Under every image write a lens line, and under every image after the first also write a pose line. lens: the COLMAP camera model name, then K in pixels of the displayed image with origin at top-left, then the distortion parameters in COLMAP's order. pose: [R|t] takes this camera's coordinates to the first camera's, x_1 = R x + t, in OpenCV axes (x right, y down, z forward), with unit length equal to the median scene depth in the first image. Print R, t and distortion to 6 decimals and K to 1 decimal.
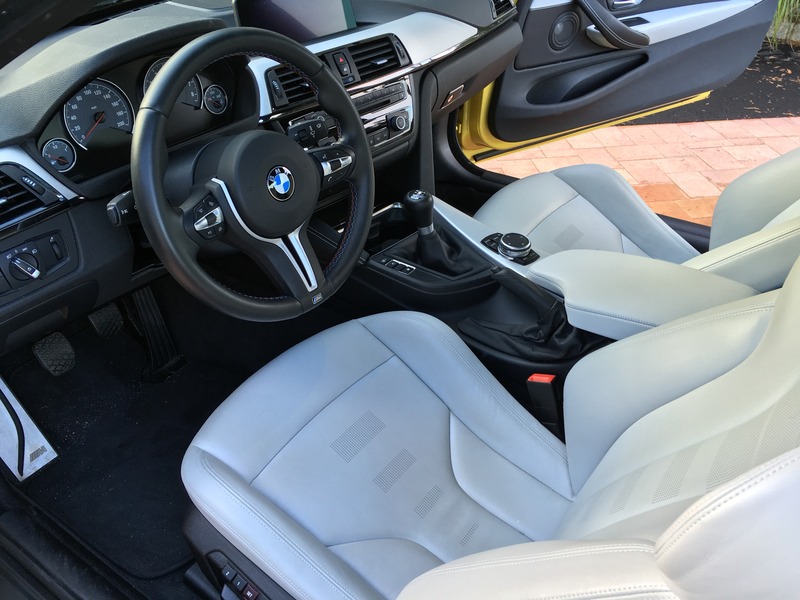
lens RADIAL K [[682.5, 0, 400.8], [0, 682.5, 305.3], [0, 0, 1]] dist [0.085243, -0.104511]
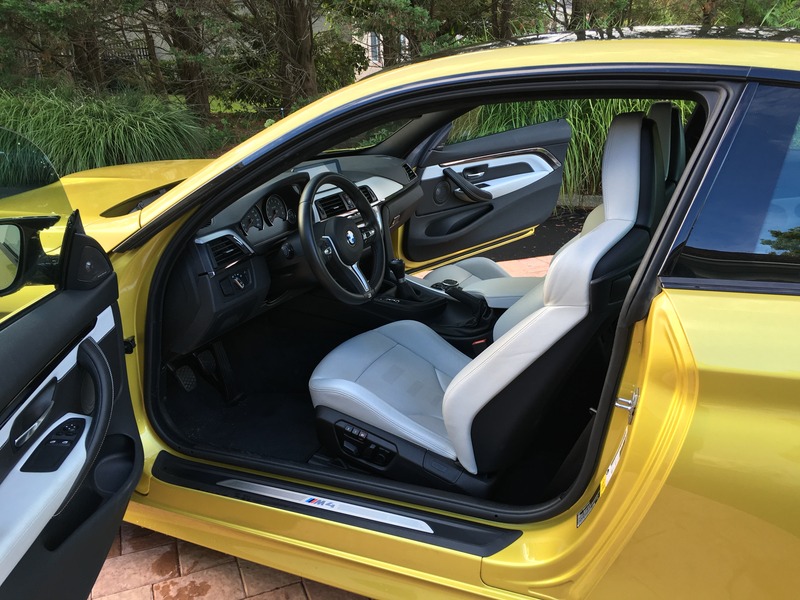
lens RADIAL K [[682.5, 0, 395.9], [0, 682.5, 295.2], [0, 0, 1]] dist [0.085243, -0.104511]
pose [[0.976274, -0.091698, 0.196167, -0.194130], [0.144798, 0.950034, -0.276529, 0.244933], [-0.161008, 0.298373, 0.940771, -0.394155]]
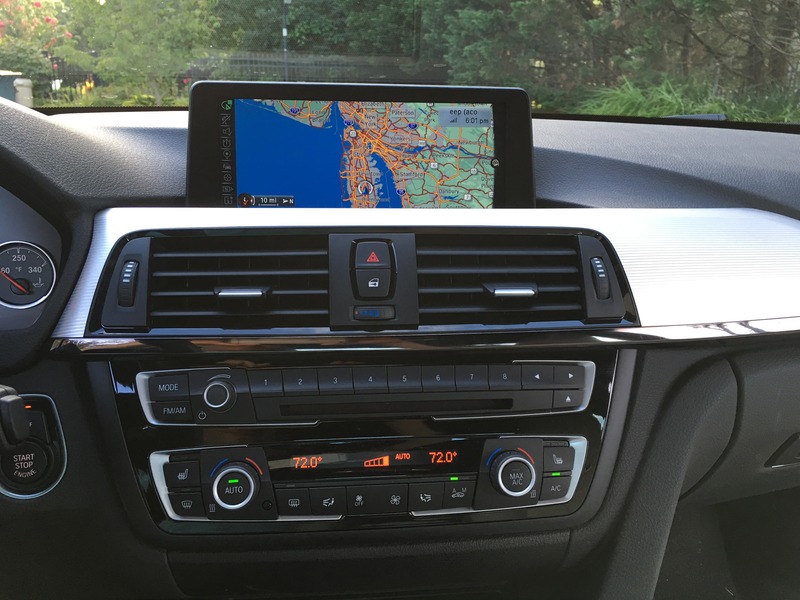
lens RADIAL K [[682.5, 0, 406.2], [0, 682.5, 299.8], [0, 0, 1]] dist [0.085243, -0.104511]
pose [[0.757153, 0.215304, -0.616736, 0.083126], [-0.402754, 0.897184, -0.181244, -0.156217], [0.514304, 0.385623, 0.766020, 0.417313]]
